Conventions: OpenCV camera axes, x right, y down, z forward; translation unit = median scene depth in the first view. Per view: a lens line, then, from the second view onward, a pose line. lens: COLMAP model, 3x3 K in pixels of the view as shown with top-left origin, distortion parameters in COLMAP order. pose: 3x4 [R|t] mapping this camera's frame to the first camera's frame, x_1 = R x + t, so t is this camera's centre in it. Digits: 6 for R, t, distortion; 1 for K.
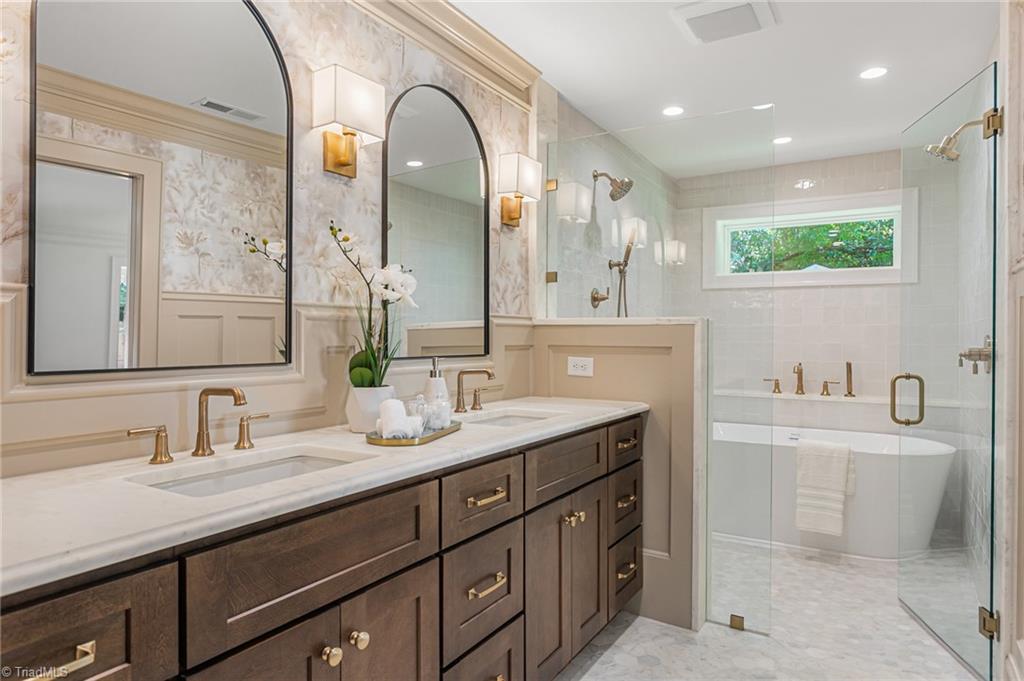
lens RADIAL K [[629.1, 0, 514.8], [0, 629.1, 335.5], [0, 0, 1]] dist [0.008960, 0.000732]
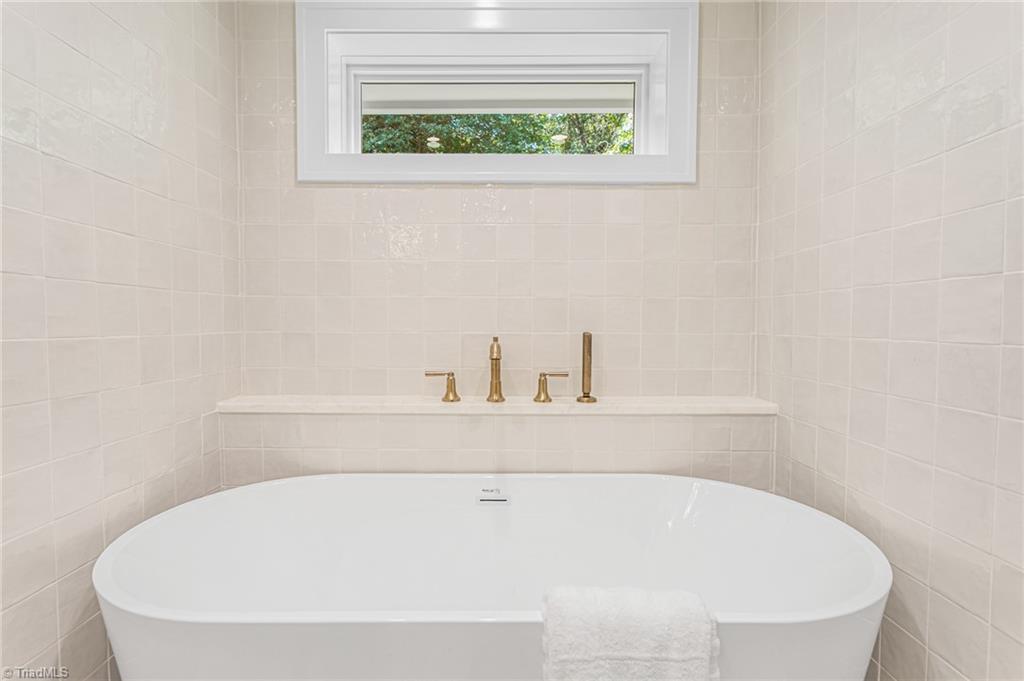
lens RADIAL K [[519.8, 0, 506.0], [0, 519.8, 335.5], [0, 0, 1]] dist [-0.001095, -0.000072]
pose [[0.857679, -0.010453, 0.514080, 0.332718], [0.001623, 0.999843, 0.017622, 0.046194], [-0.514183, -0.014280, 0.857561, 0.854735]]
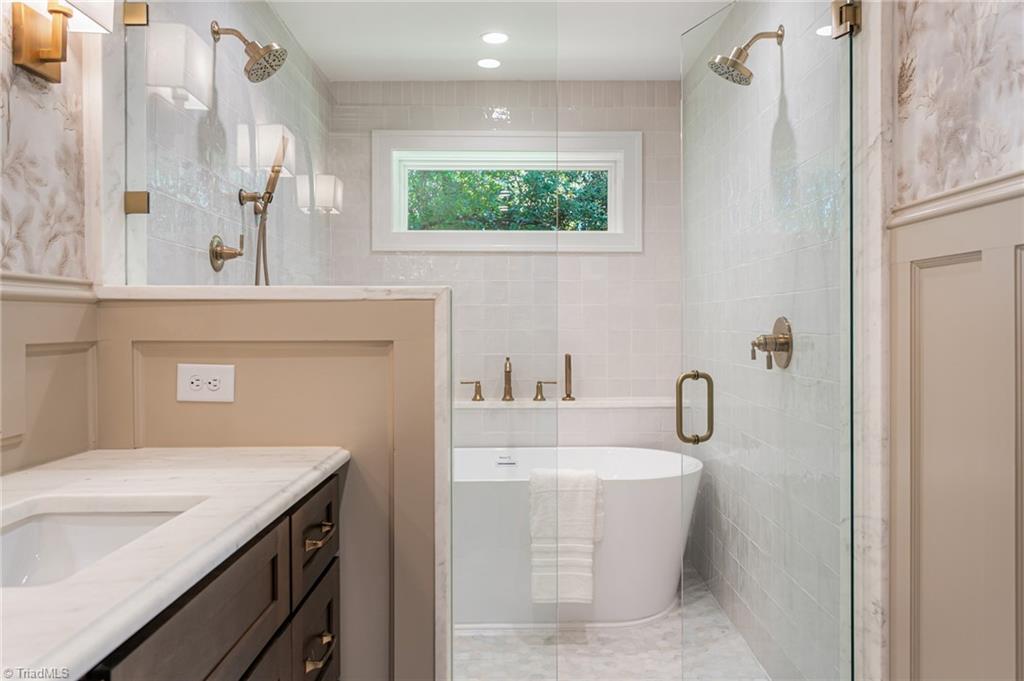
lens RADIAL K [[792.9, 0, 532.6], [0, 792.9, 322.3], [0, 0, 1]] dist [-0.007656, 0.007658]
pose [[0.847349, -0.006693, 0.530994, -0.007400], [0.005737, 0.999978, 0.003450, 0.000519], [-0.531005, 0.000123, 0.847368, 0.280183]]
